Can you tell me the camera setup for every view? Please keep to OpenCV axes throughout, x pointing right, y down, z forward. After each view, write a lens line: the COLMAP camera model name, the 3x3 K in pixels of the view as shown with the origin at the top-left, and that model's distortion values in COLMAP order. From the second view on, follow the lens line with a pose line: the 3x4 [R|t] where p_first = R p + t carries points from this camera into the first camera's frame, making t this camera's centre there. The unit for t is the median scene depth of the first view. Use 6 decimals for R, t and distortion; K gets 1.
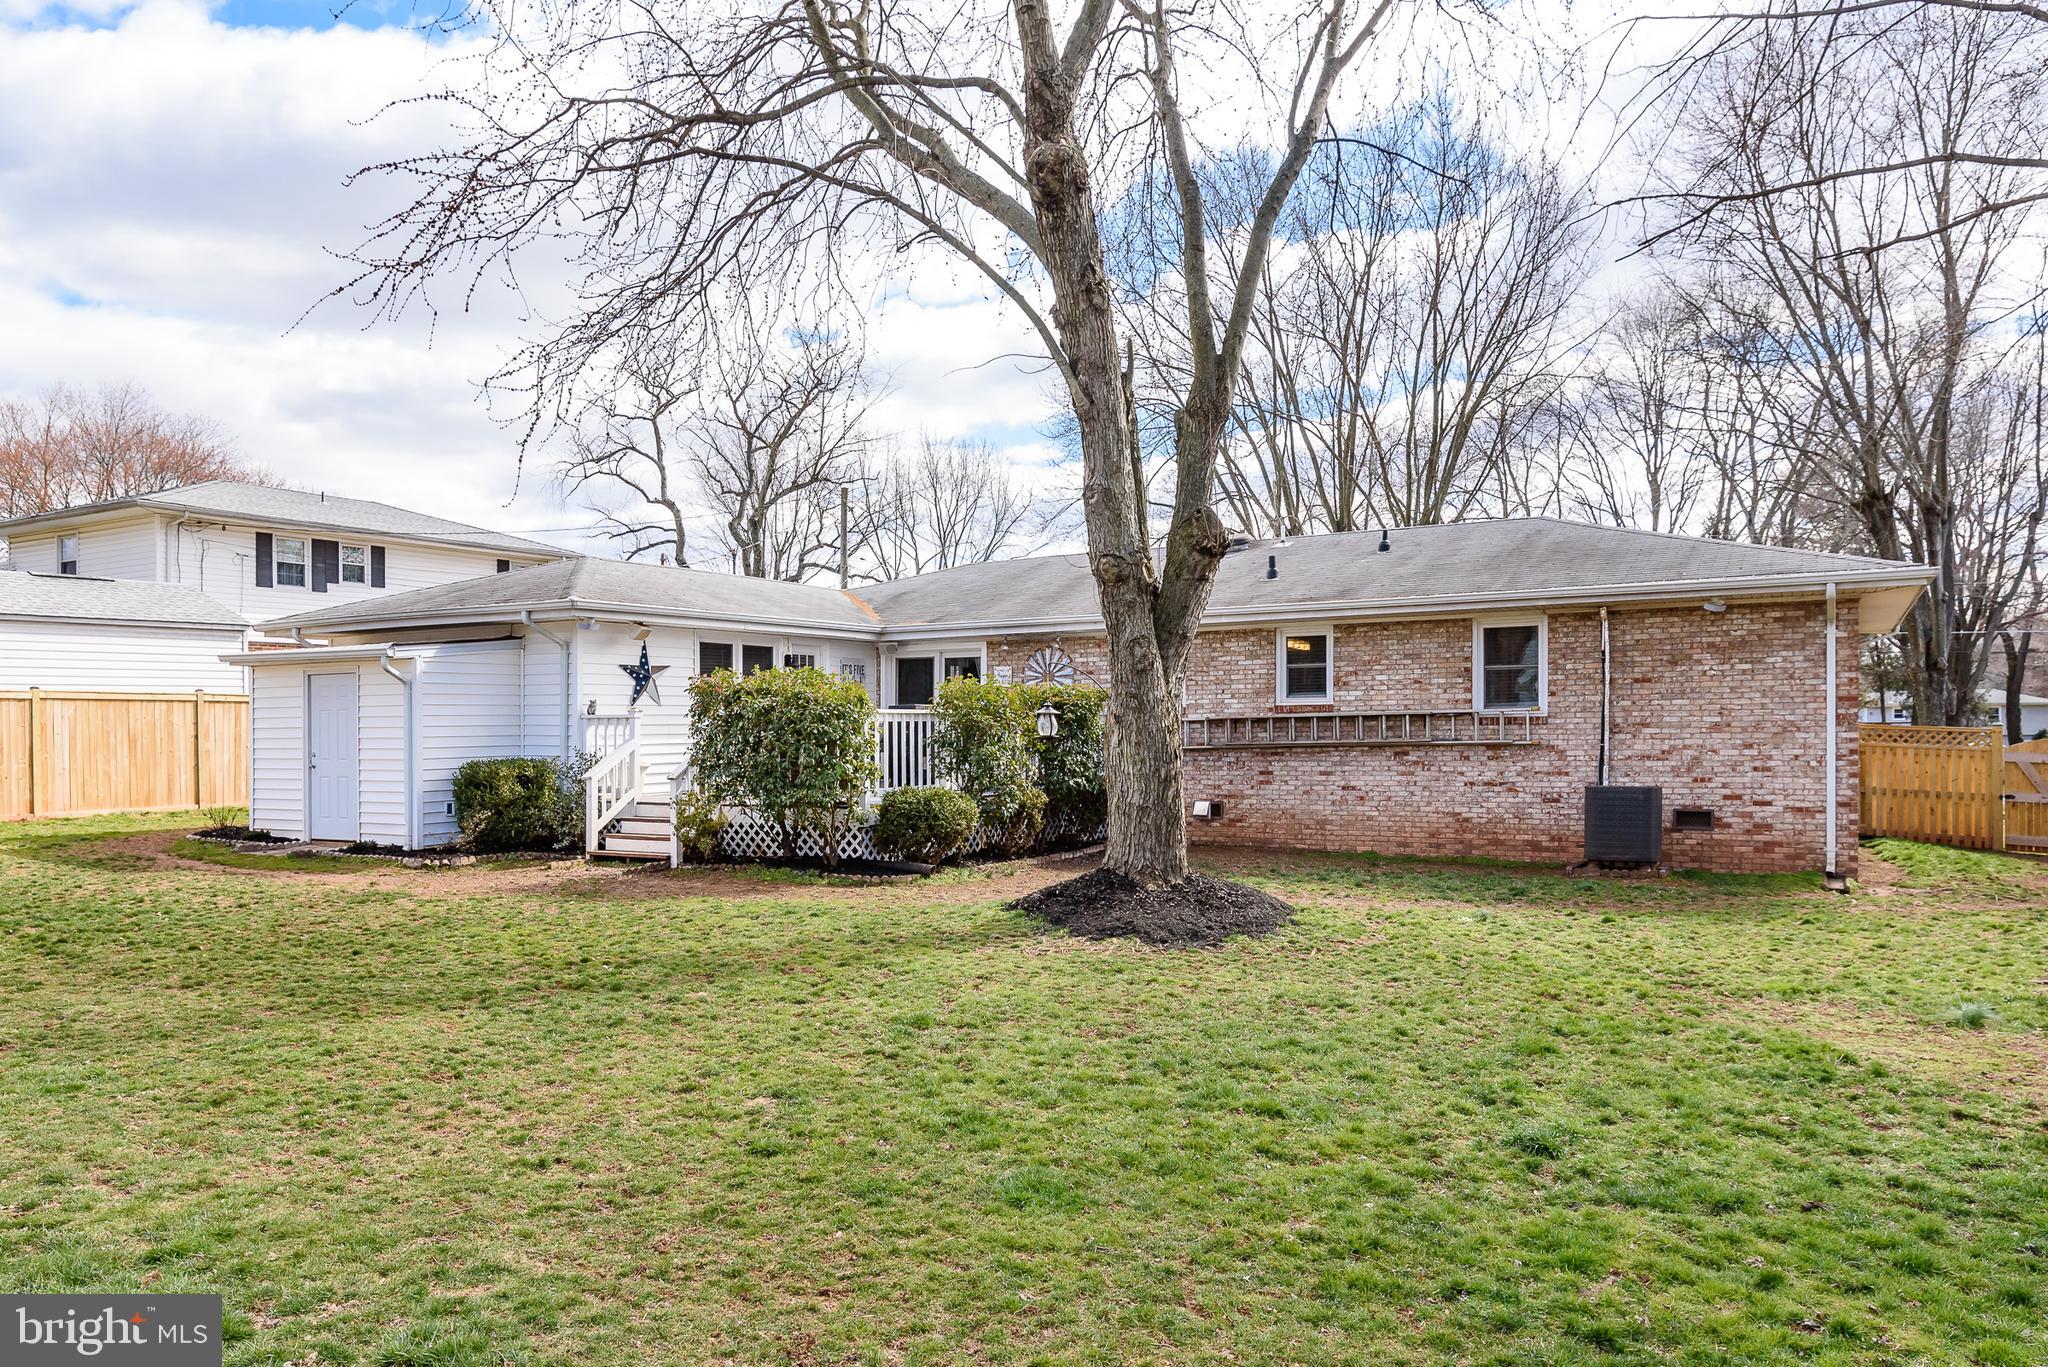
lens RADIAL K [[1260.4, 0, 1024.0], [0, 1260.4, 683.5], [0, 0, 1]] dist [-0.030610, -0.000470]
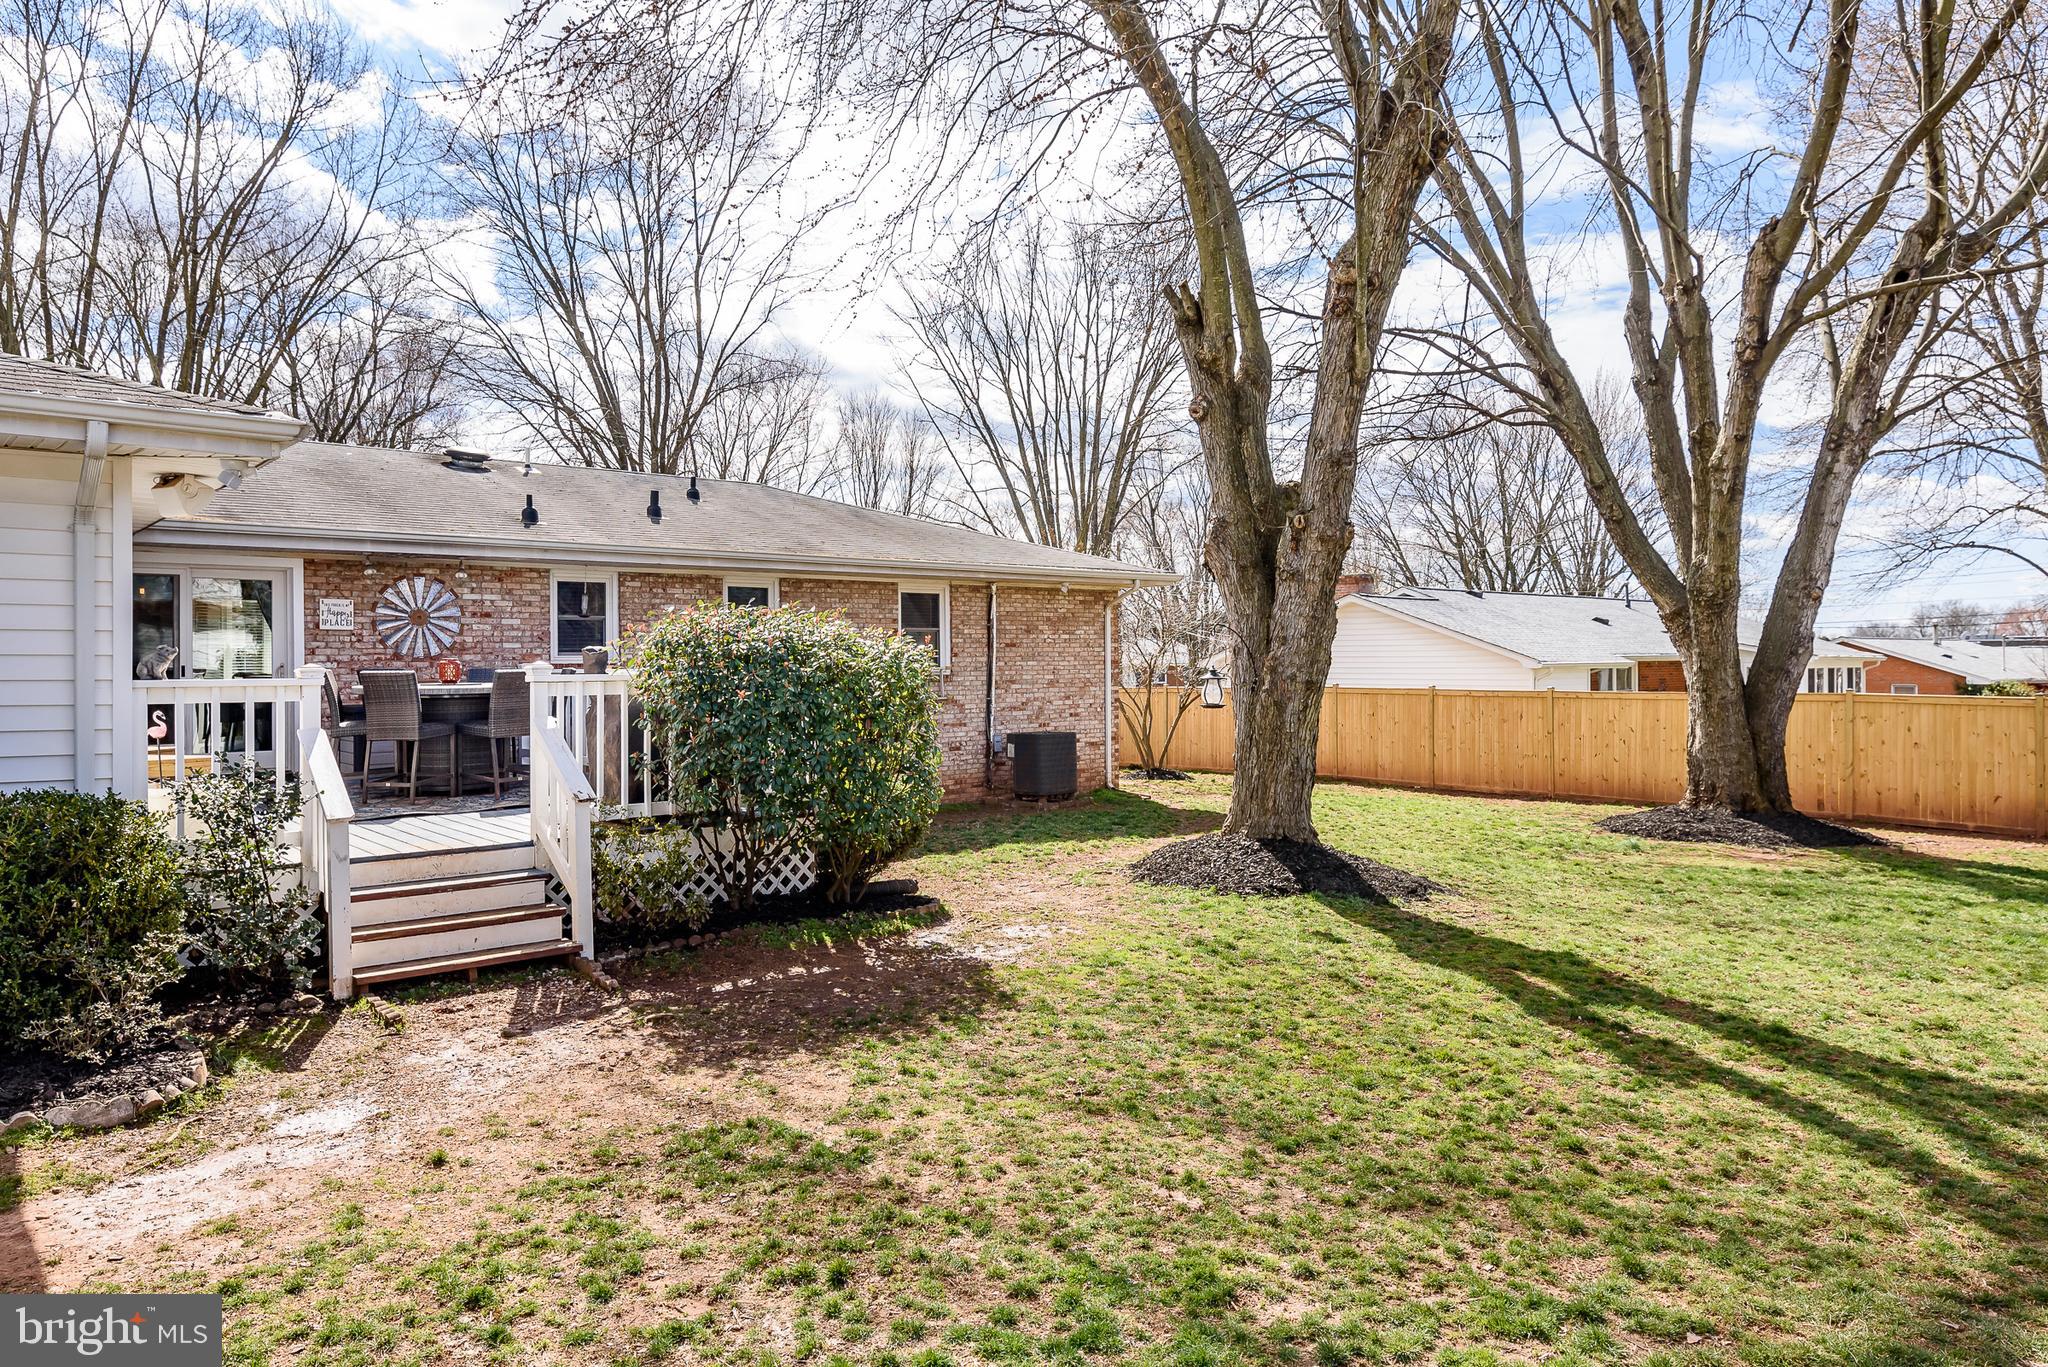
lens RADIAL K [[1260.4, 0, 1024.0], [0, 1260.4, 683.5], [0, 0, 1]] dist [-0.030610, -0.000470]
pose [[0.301519, -0.009003, 0.953418, -0.570923], [-0.024073, 0.999565, 0.017051, 0.011273], [-0.953156, -0.028093, 0.301171, 0.518706]]
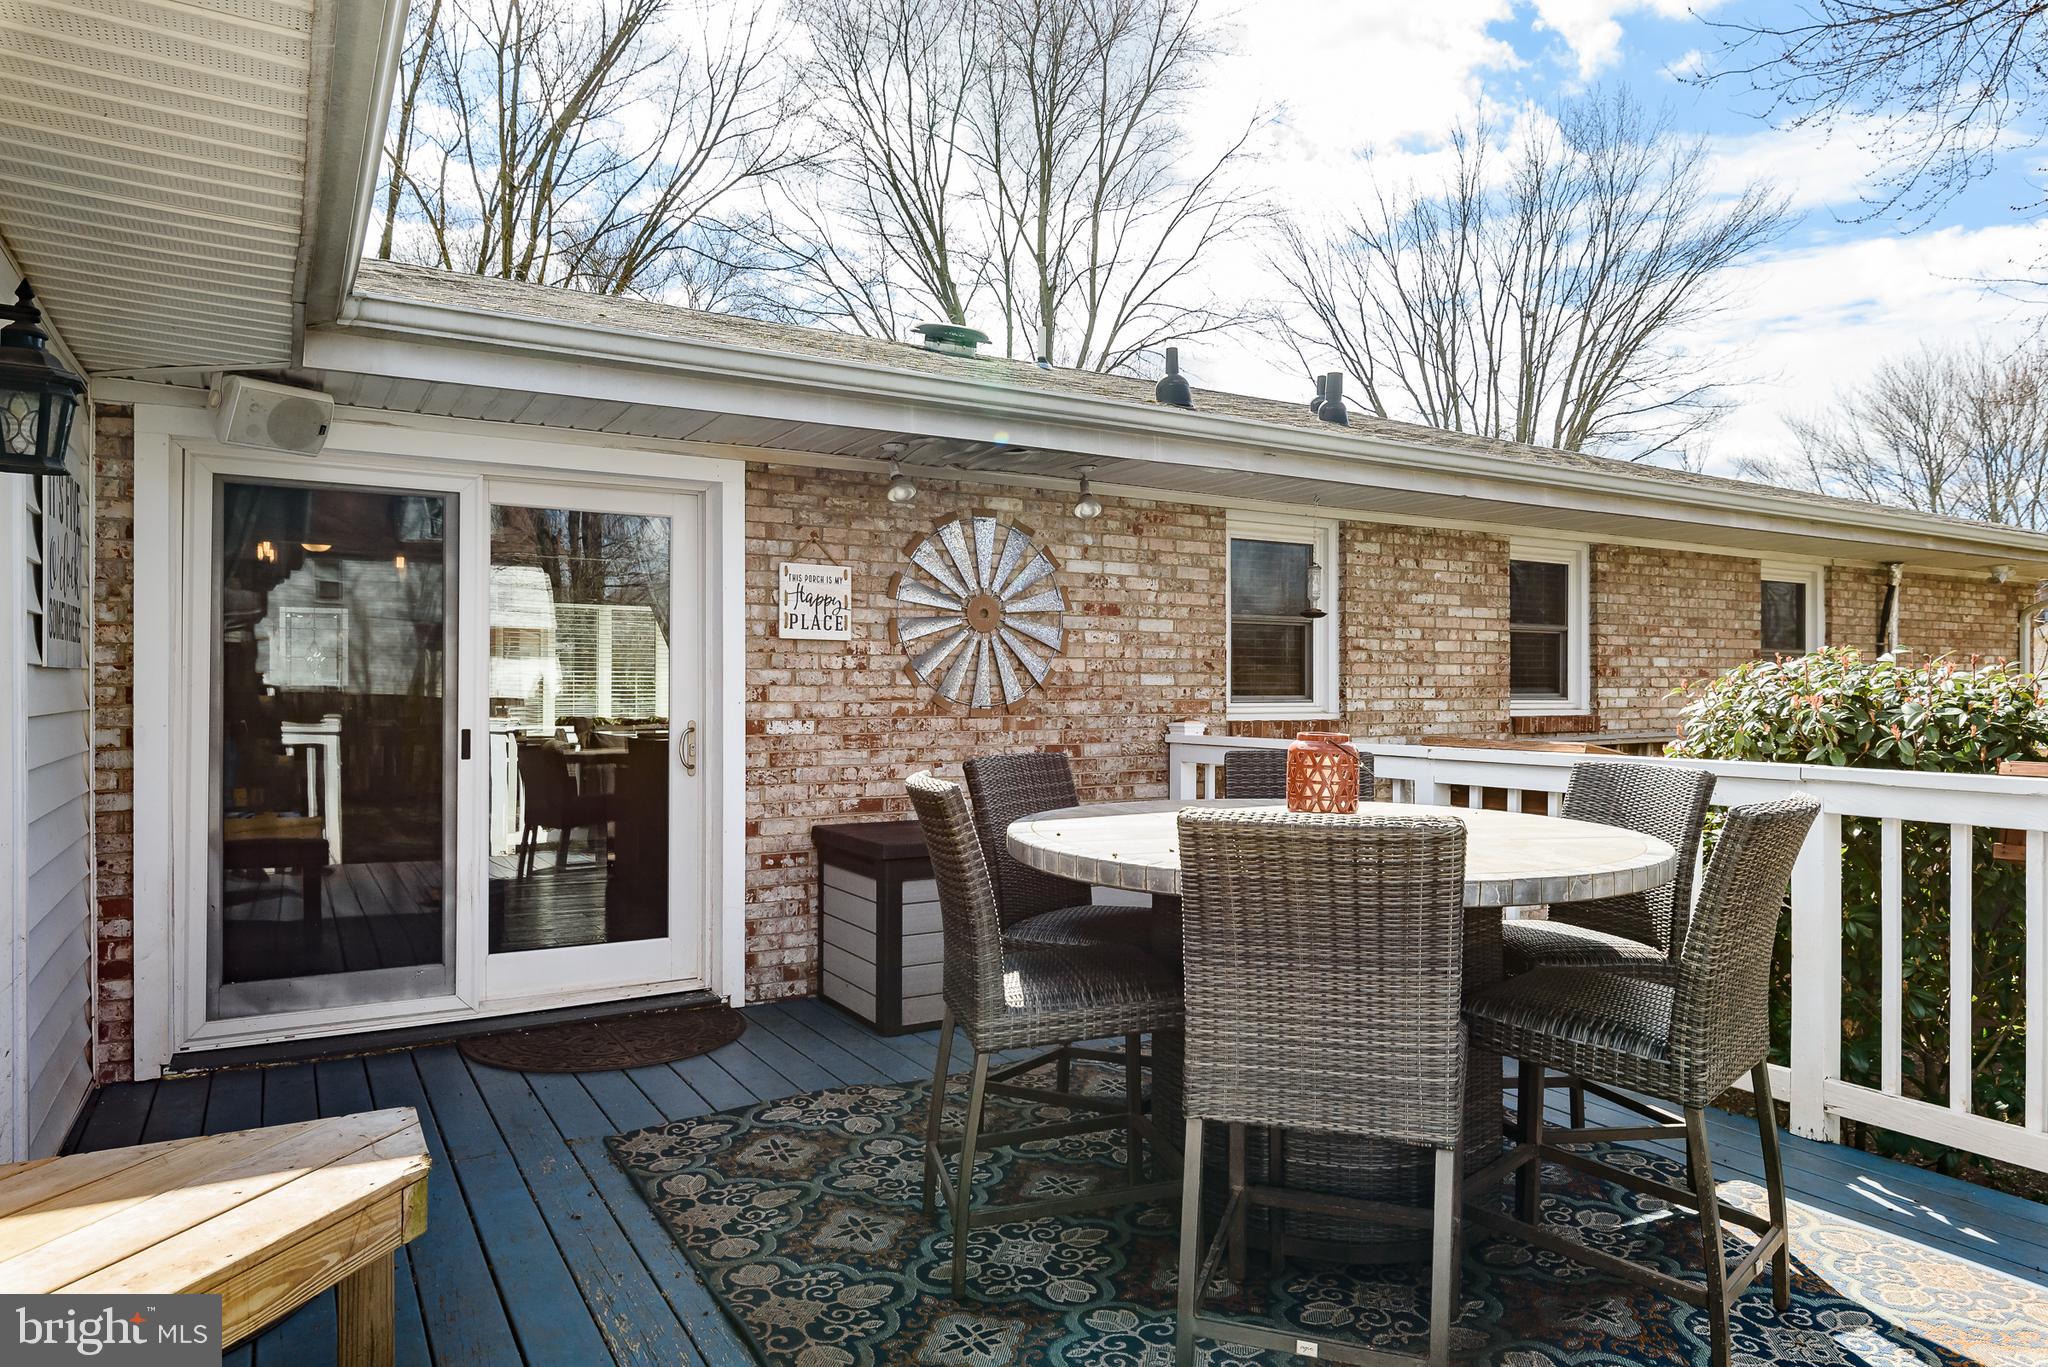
lens RADIAL K [[1260.4, 0, 1024.0], [0, 1260.4, 683.5], [0, 0, 1]] dist [-0.030610, -0.000470]
pose [[0.488239, 0.013894, 0.872600, -0.245560], [-0.033984, 0.999418, 0.003102, 0.009776], [-0.872048, -0.031169, 0.488426, 0.916317]]
